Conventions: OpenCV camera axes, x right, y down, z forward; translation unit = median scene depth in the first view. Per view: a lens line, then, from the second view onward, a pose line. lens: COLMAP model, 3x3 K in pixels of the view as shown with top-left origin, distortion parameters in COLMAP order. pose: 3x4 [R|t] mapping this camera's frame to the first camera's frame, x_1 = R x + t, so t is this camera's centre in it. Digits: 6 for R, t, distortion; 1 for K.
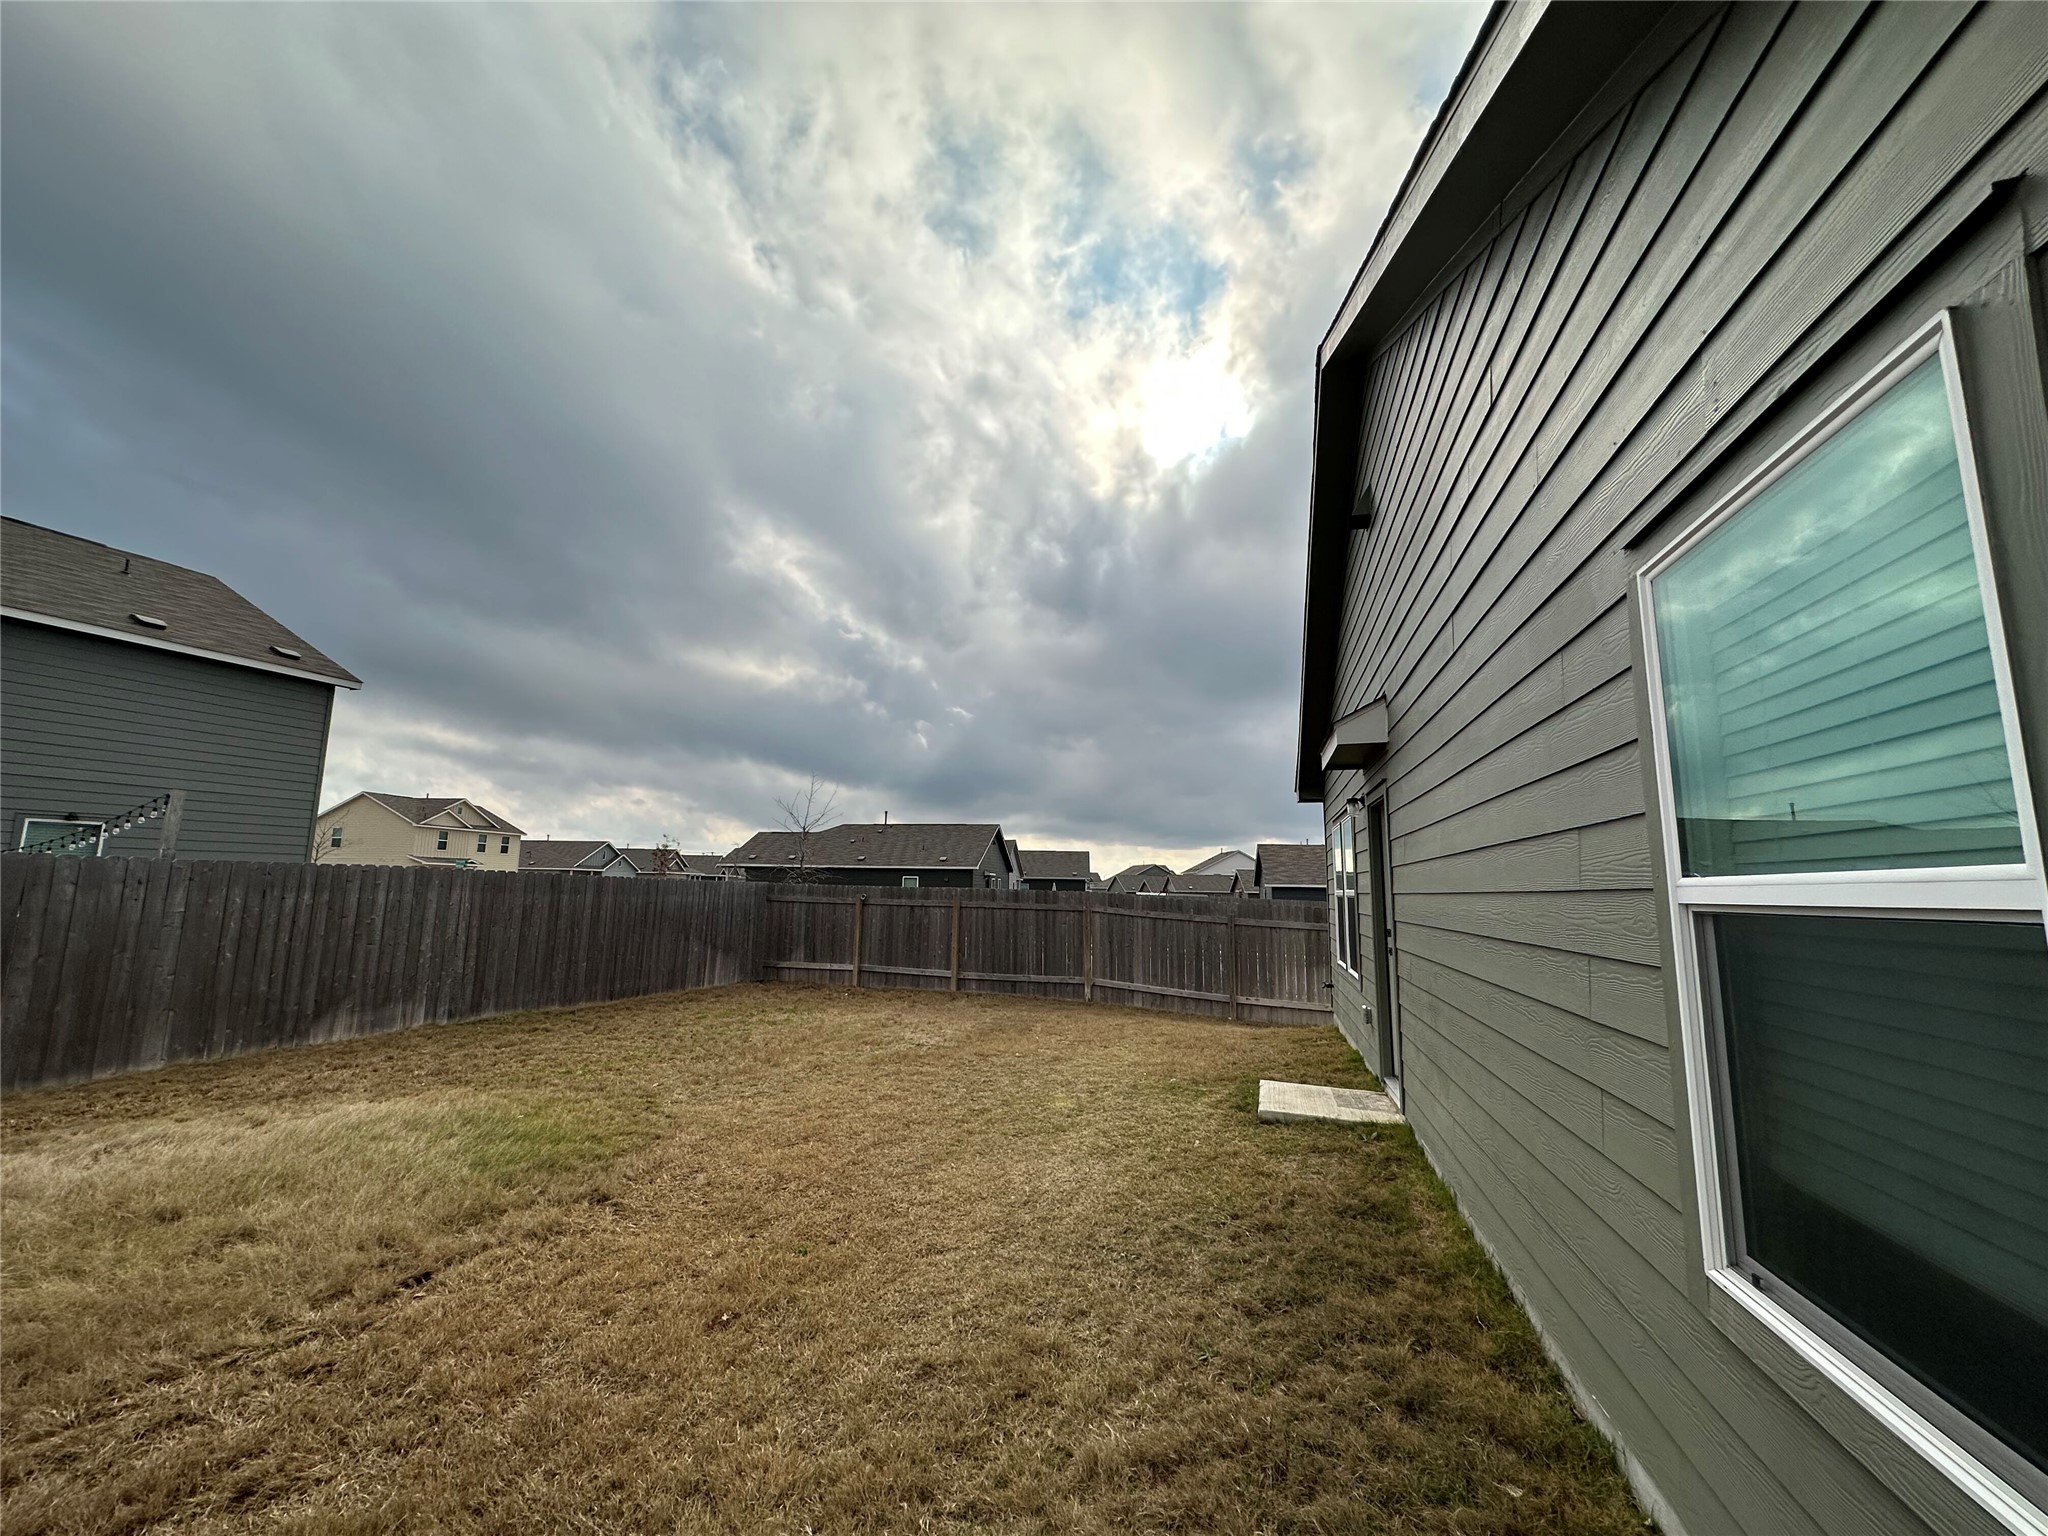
lens RADIAL K [[823.9, 0, 1009.6], [0, 823.9, 758.0], [0, 0, 1]] dist [-0.000480, 0.000883]
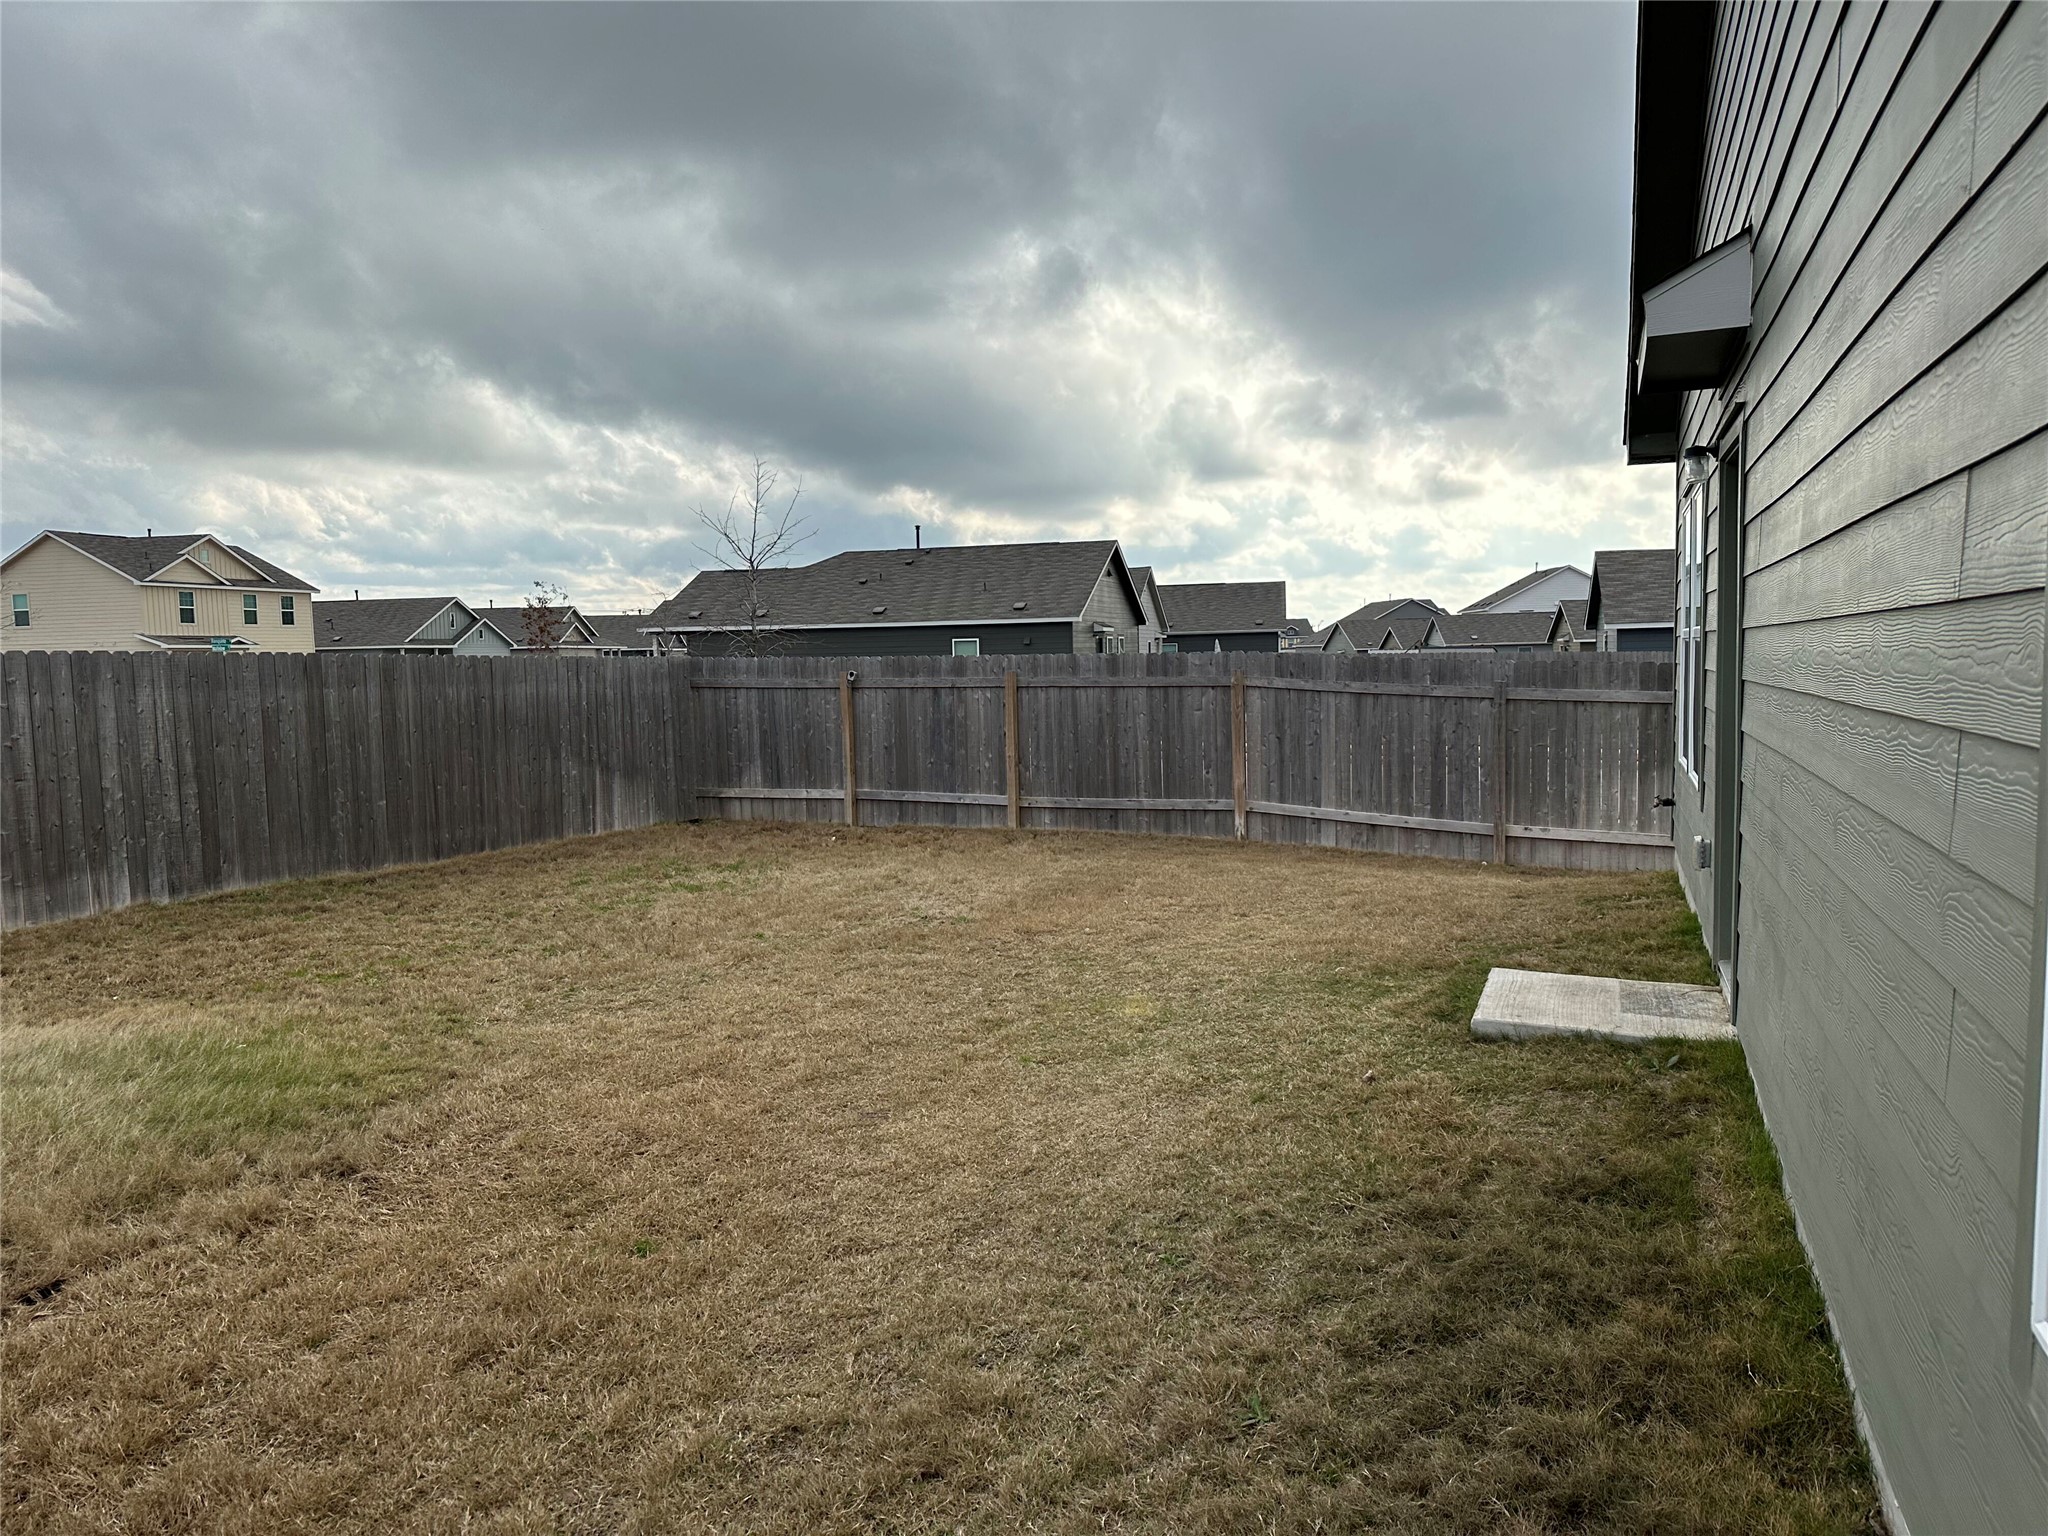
lens RADIAL K [[1451.2, 0, 1013.8], [0, 1451.2, 762.2], [0, 0, 1]] dist [0.054235, -0.067239]
pose [[0.994612, -0.030897, -0.098958, 0.099114], [0.052738, 0.972607, 0.226394, 0.012822], [0.089252, -0.230393, 0.968996, 0.043050]]
